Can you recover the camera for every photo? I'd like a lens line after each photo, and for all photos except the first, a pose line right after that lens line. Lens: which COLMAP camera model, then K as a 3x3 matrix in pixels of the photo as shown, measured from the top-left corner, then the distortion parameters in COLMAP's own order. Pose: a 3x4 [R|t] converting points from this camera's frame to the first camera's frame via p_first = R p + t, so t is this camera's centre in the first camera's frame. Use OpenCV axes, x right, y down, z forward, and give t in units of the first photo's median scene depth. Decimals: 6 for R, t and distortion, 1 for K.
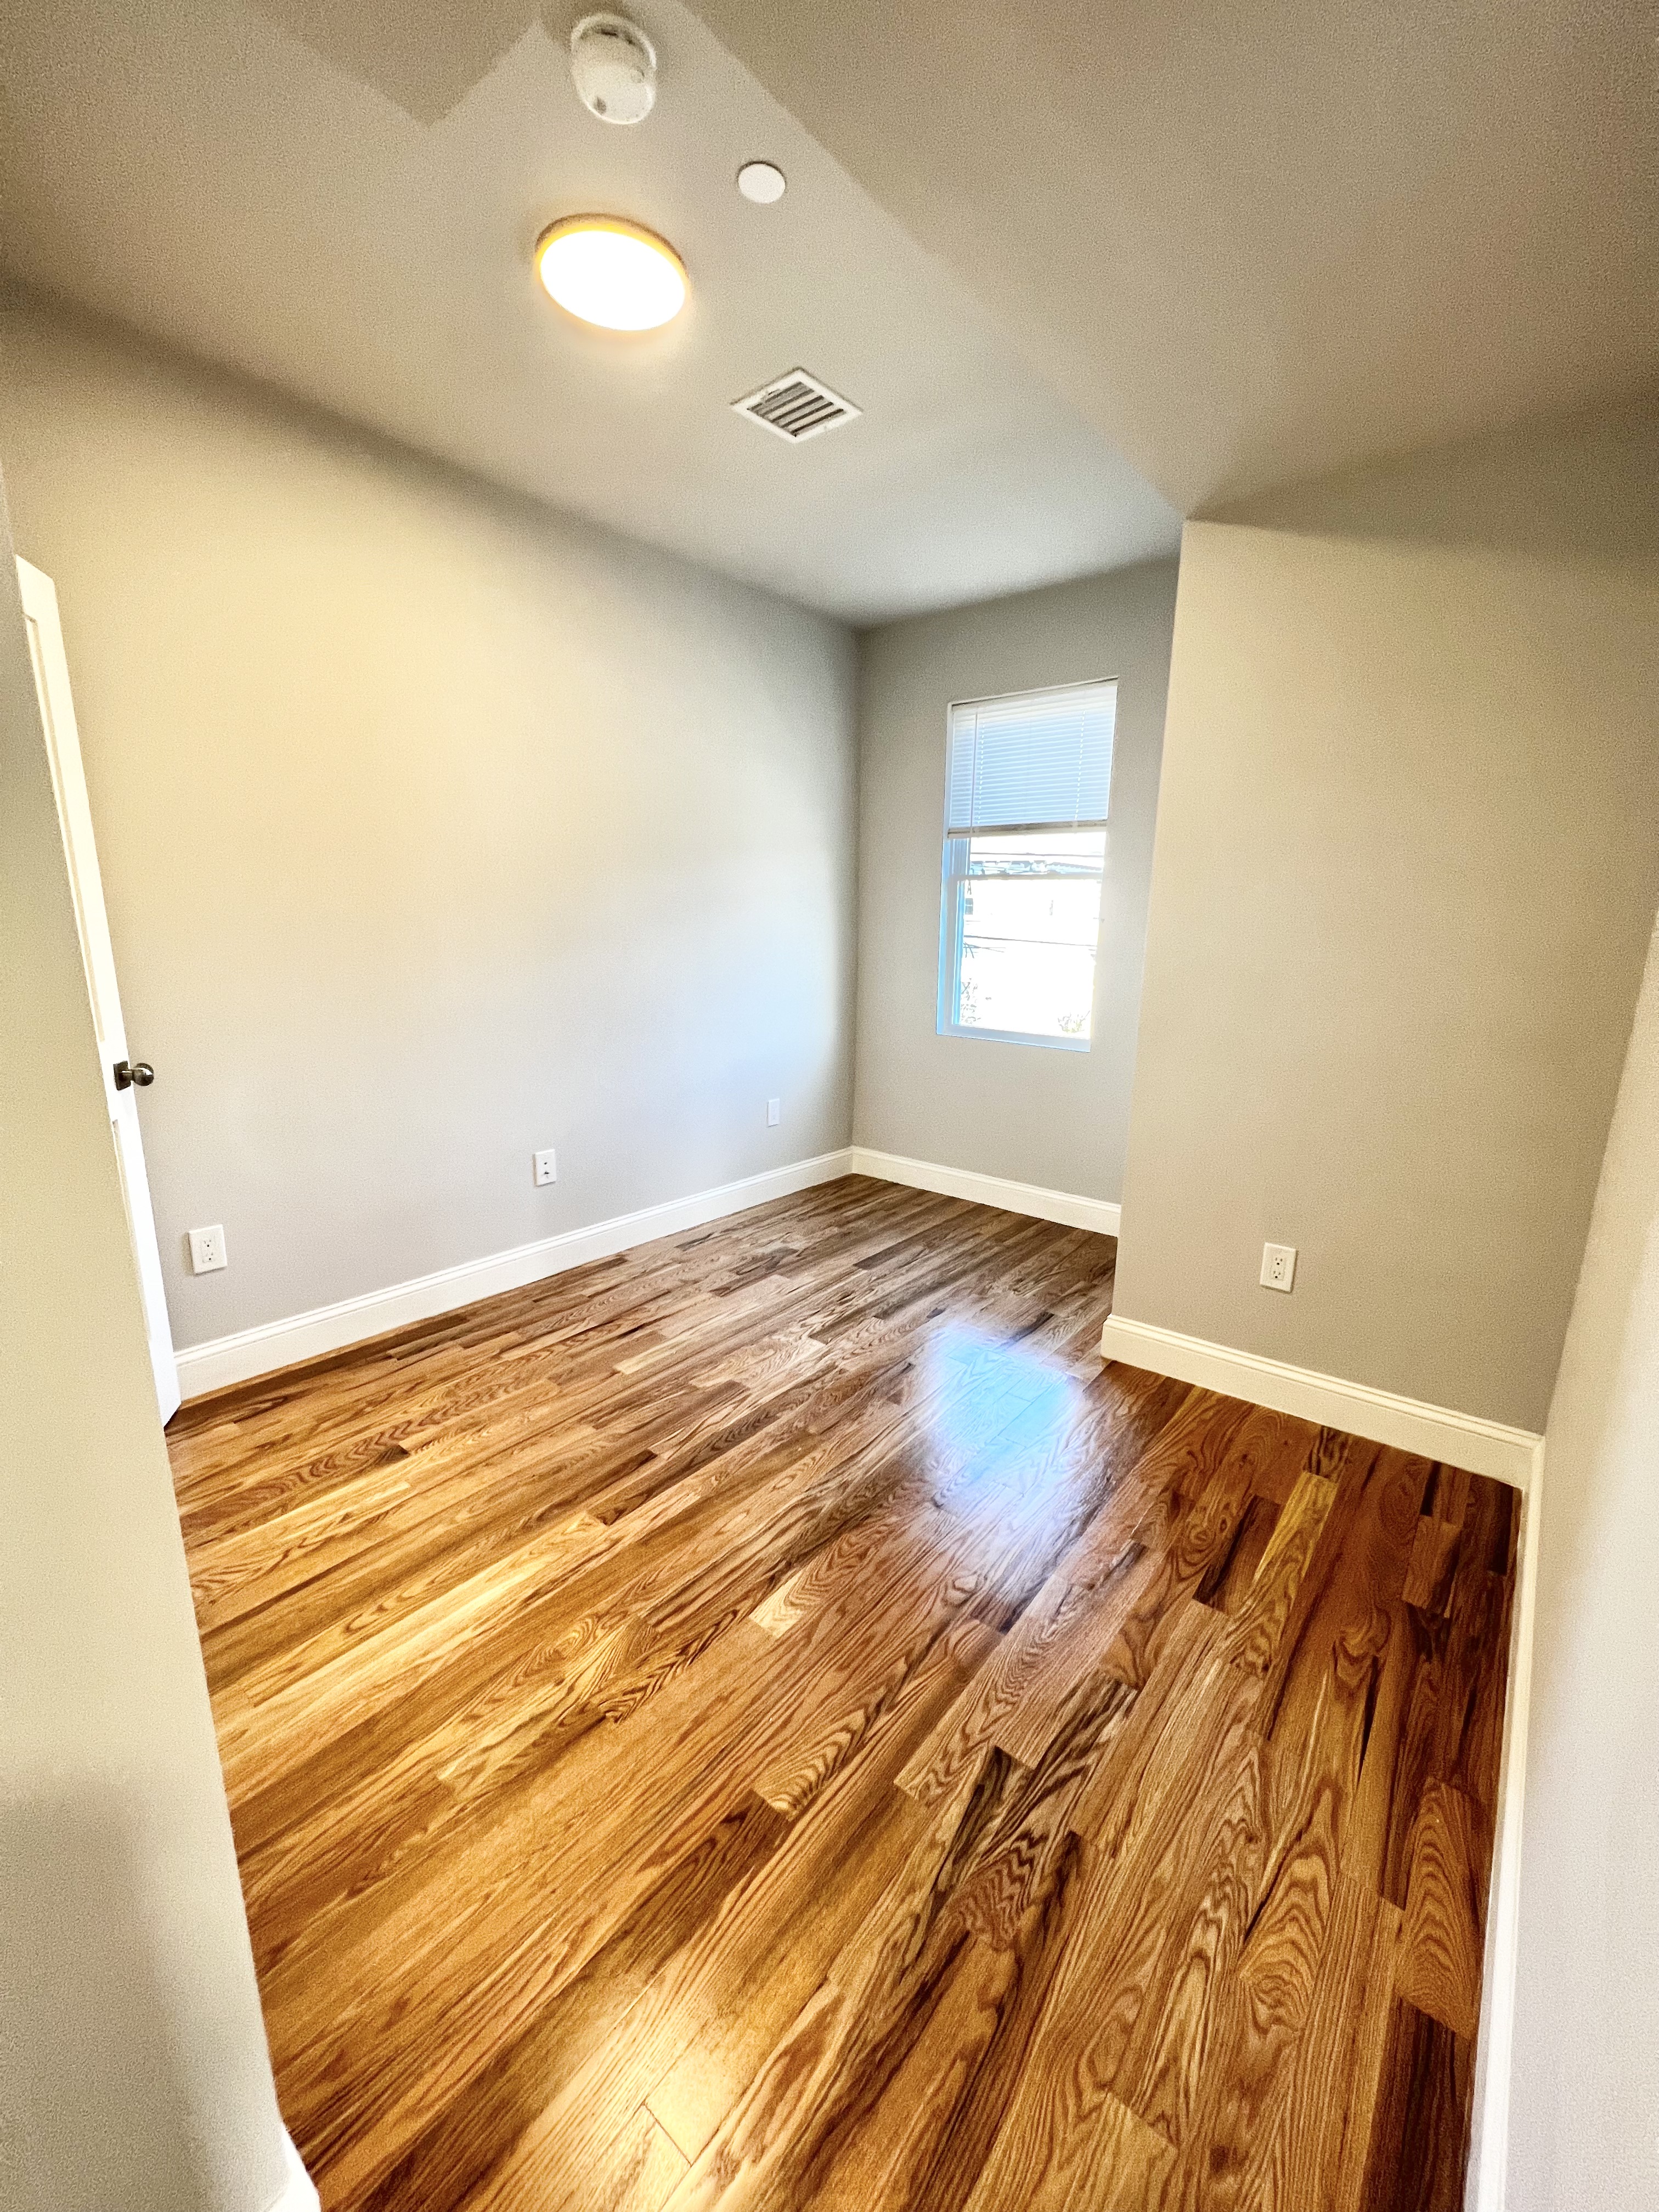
lens RADIAL K [[883.0, 0, 832.4], [0, 883.0, 1107.1], [0, 0, 1]] dist [0.000095, 0.000041]
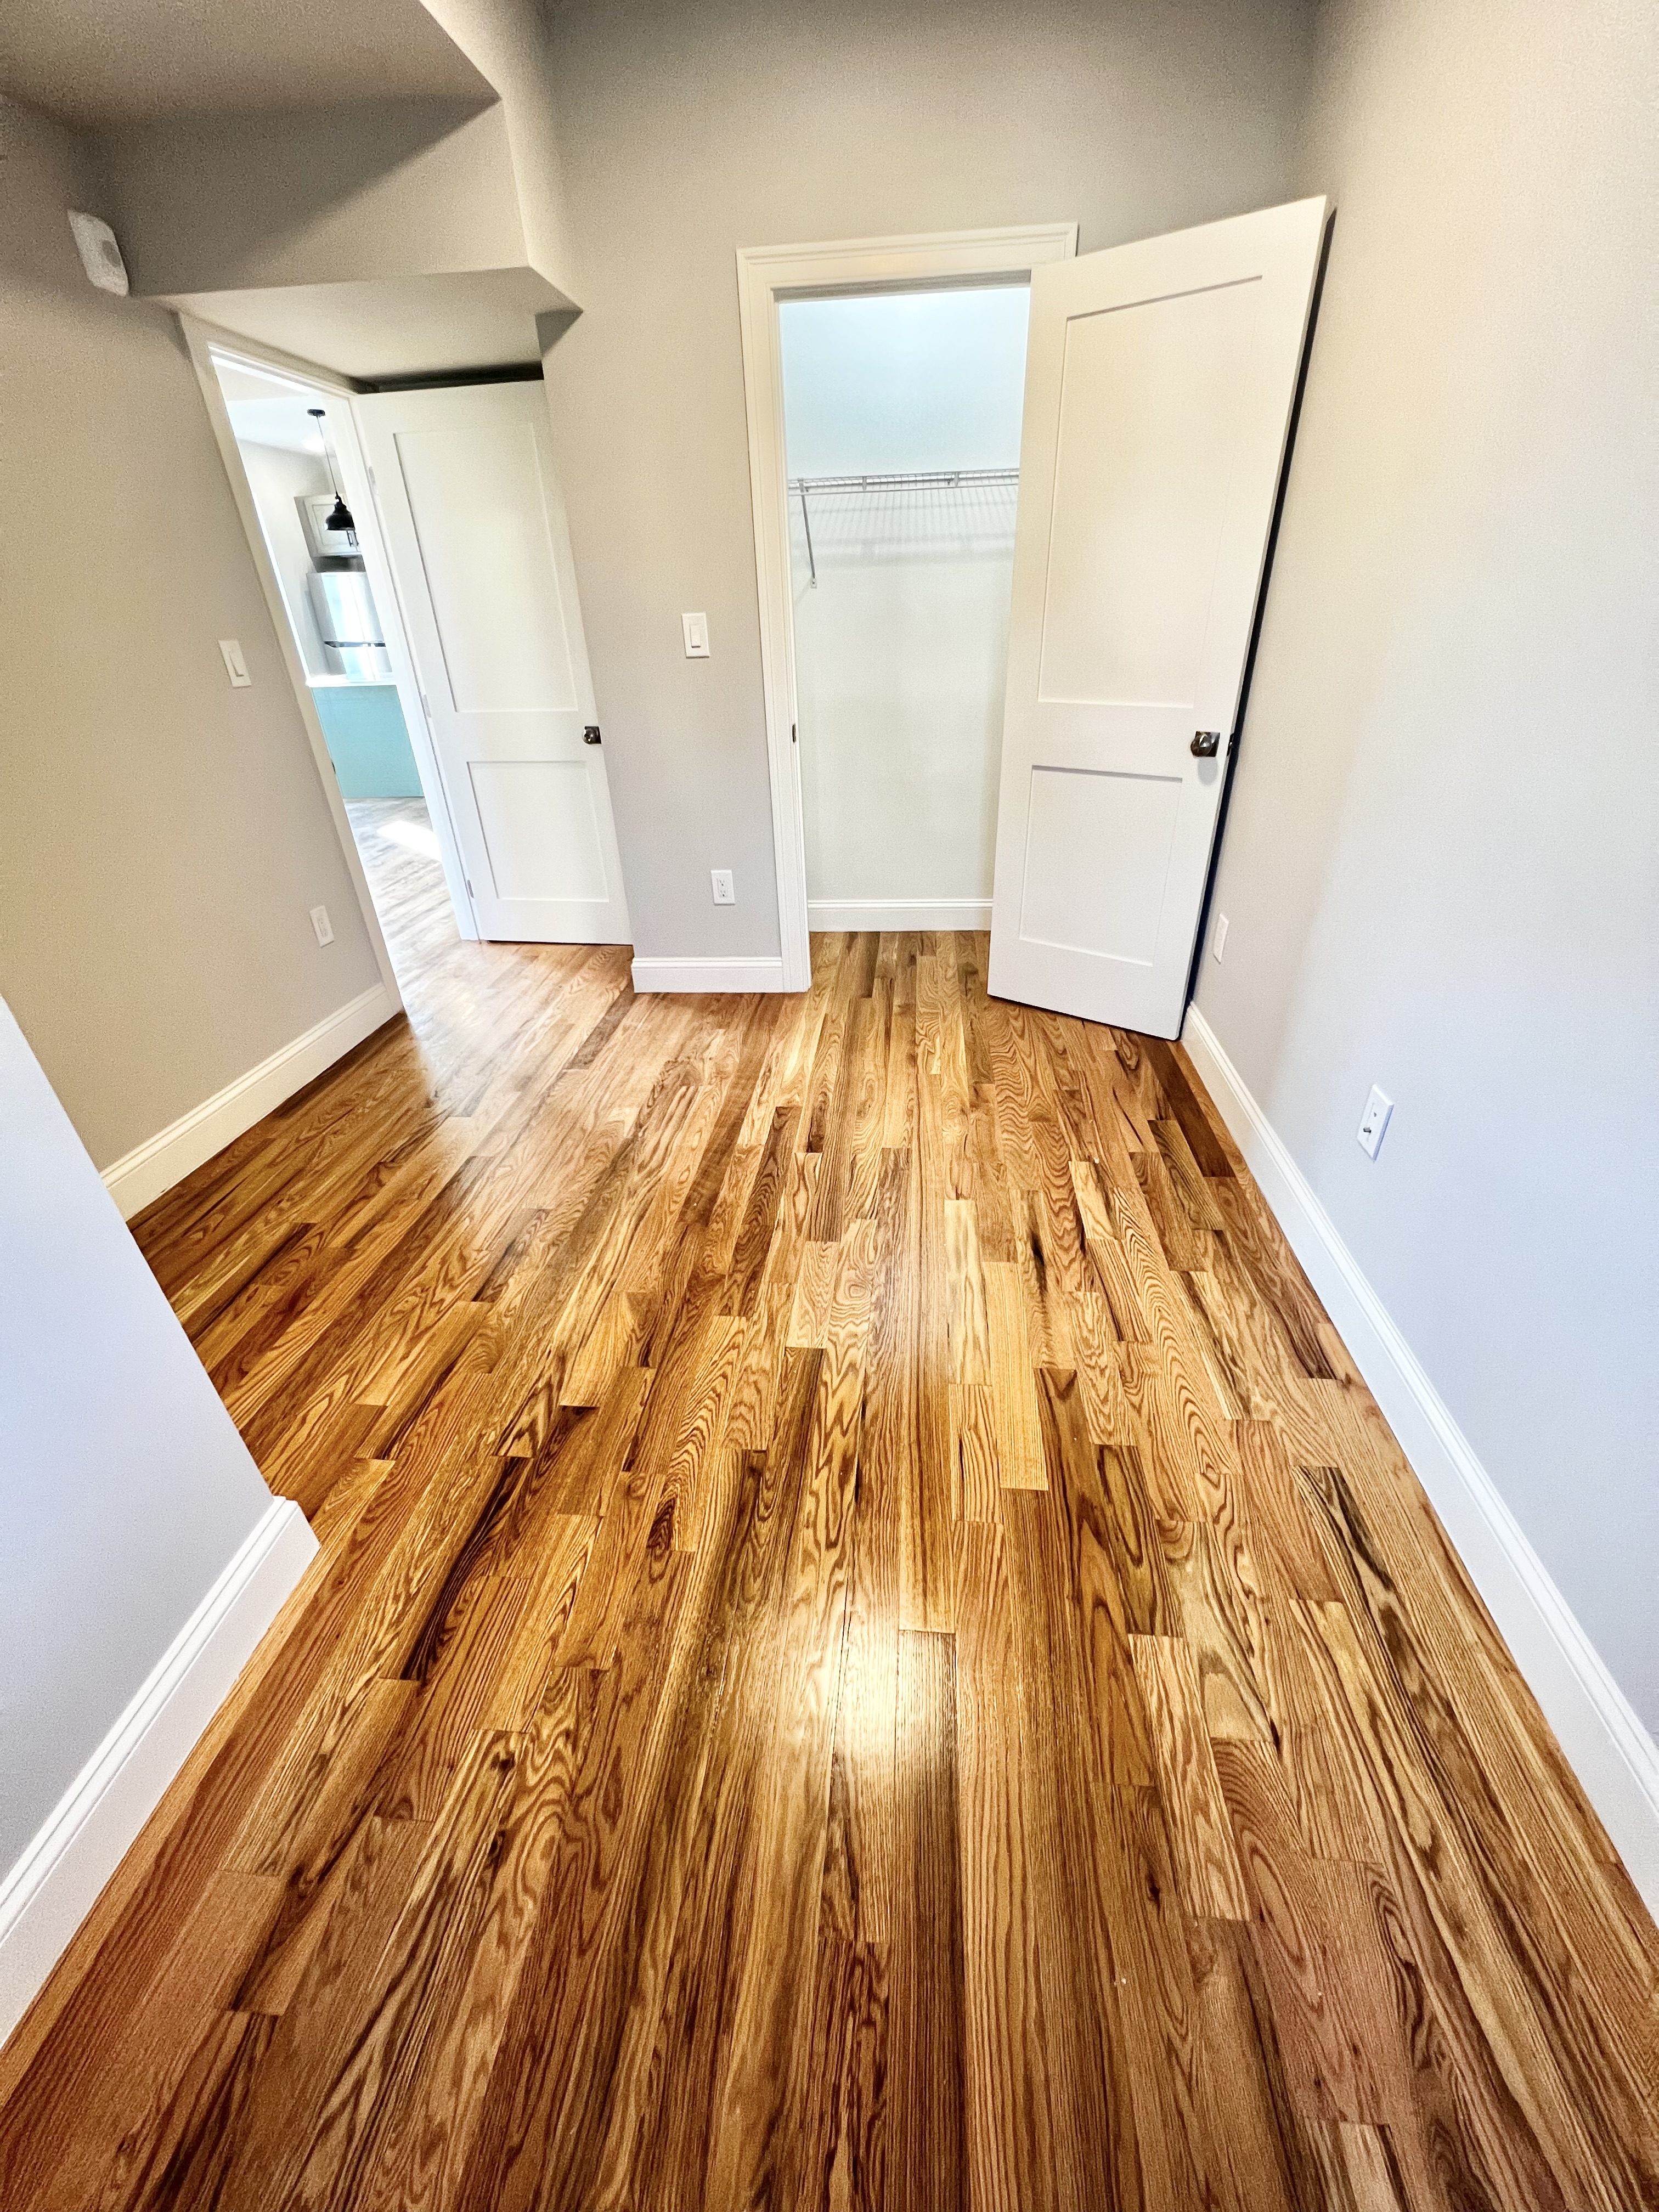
lens RADIAL K [[883.0, 0, 836.7], [0, 883.0, 1111.0], [0, 0, 1]] dist [0.000095, 0.000041]
pose [[-0.832386, 0.289786, -0.472396, 0.221446], [-0.100672, 0.759152, 0.643082, -0.285270], [0.544976, 0.582849, -0.602734, 1.340594]]
